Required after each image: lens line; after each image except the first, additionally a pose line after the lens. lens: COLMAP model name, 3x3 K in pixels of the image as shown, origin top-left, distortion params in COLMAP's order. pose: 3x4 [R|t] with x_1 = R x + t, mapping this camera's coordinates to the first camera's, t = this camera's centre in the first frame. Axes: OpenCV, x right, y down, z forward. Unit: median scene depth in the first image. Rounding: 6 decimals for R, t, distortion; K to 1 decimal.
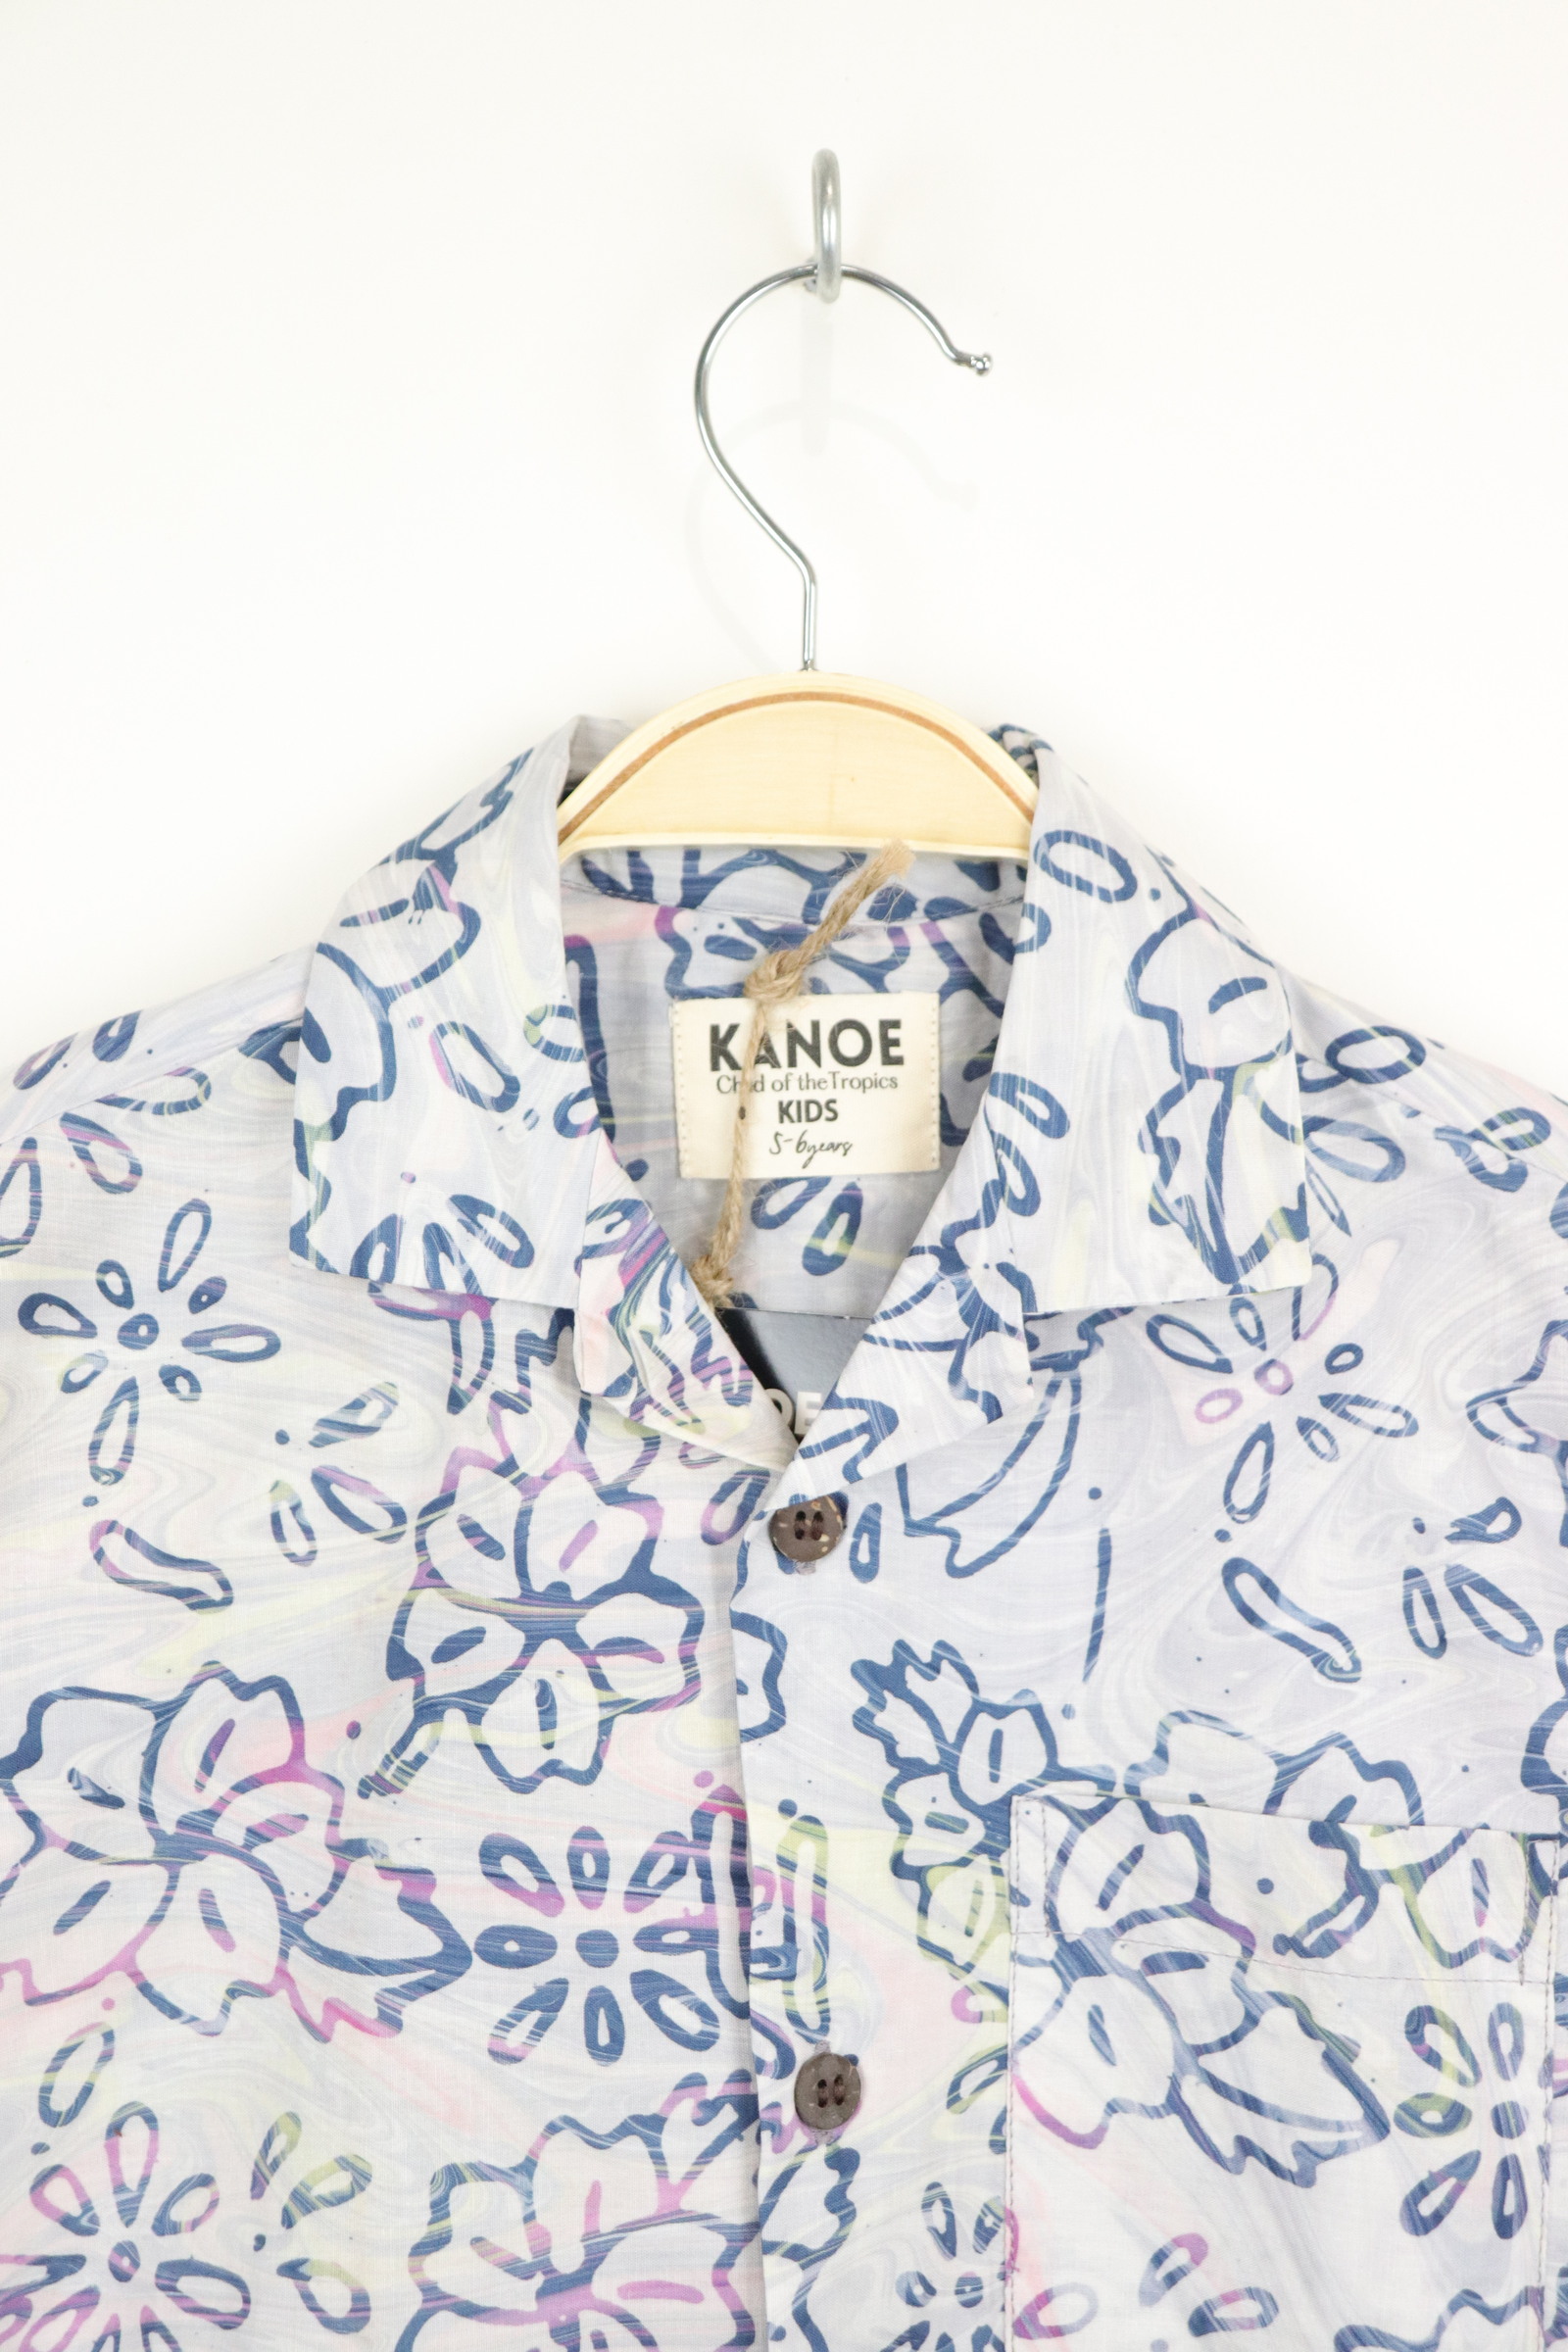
lens RADIAL K [[3323.3, 0, 798.9], [0, 3323.3, 1175.9], [0, 0, 1]] dist [-0.049089, 0.371947]
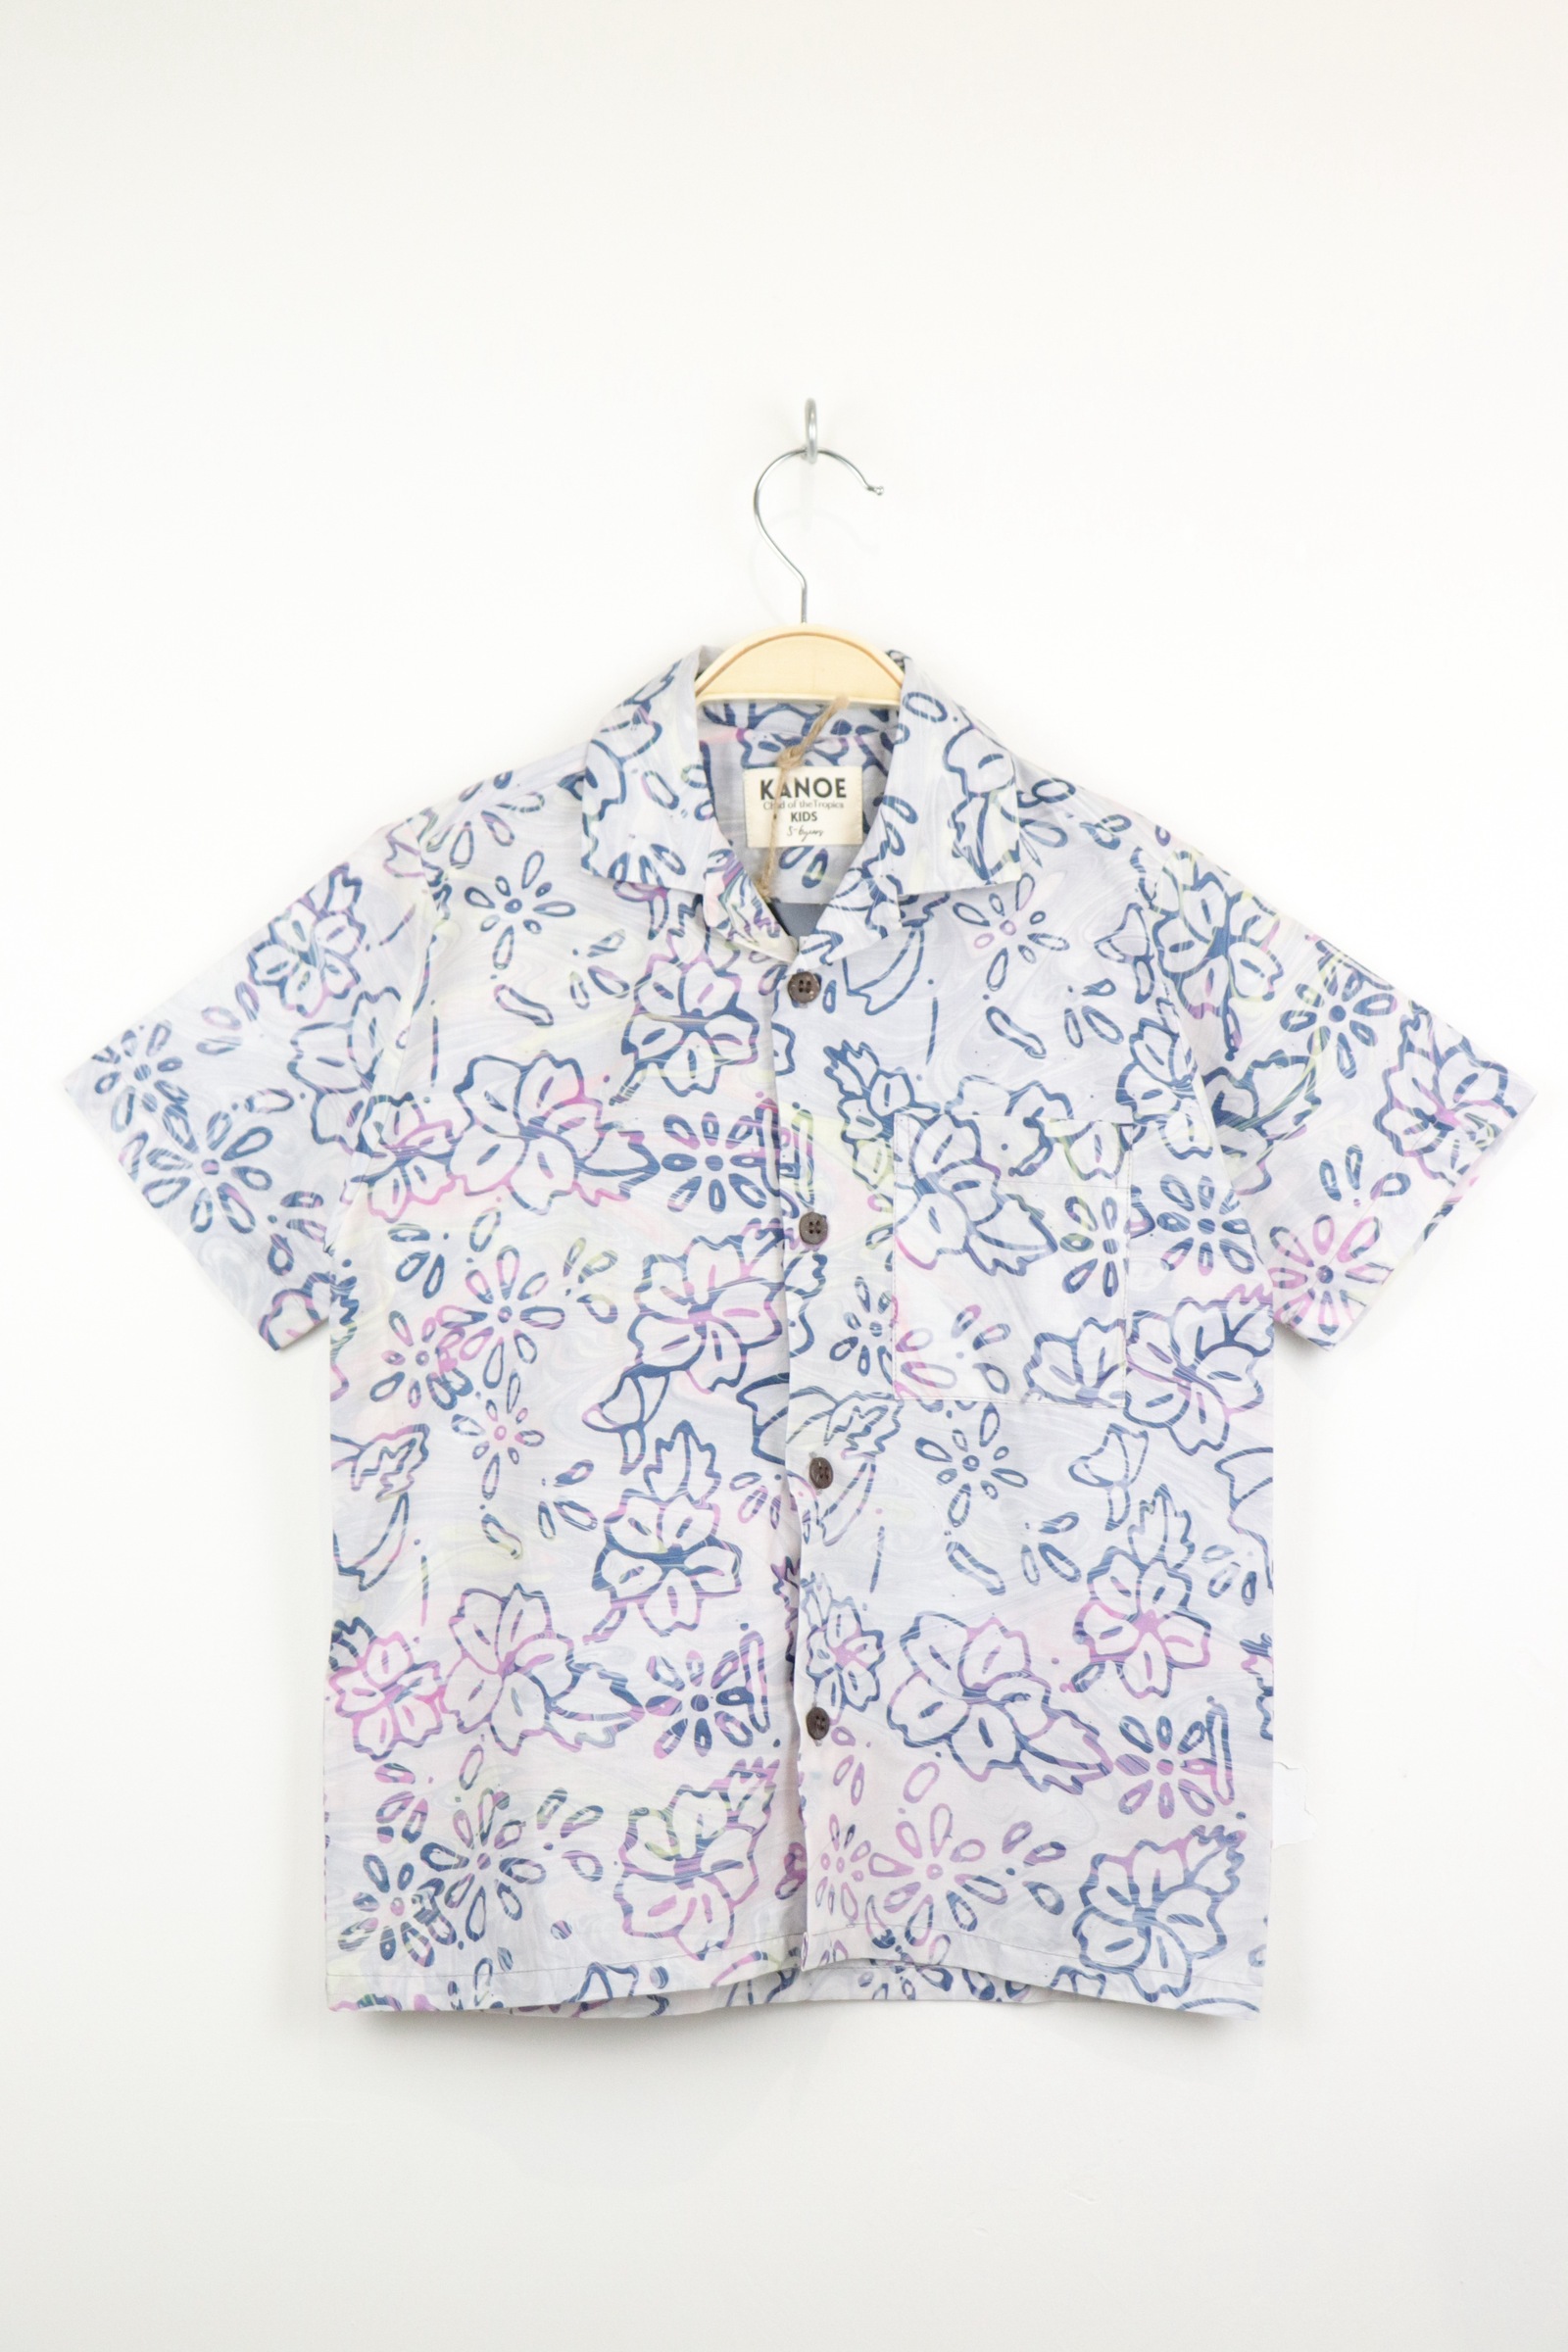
lens RADIAL K [[3154.7, 0, 788.4], [0, 3154.7, 1148.7], [0, 0, 1]] dist [-0.017064, 0.261034]
pose [[0.999999, -0.001532, 0.000771, -0.010220], [0.001569, 0.998704, -0.050865, 0.326502], [-0.000692, 0.050867, 0.998705, -1.175672]]
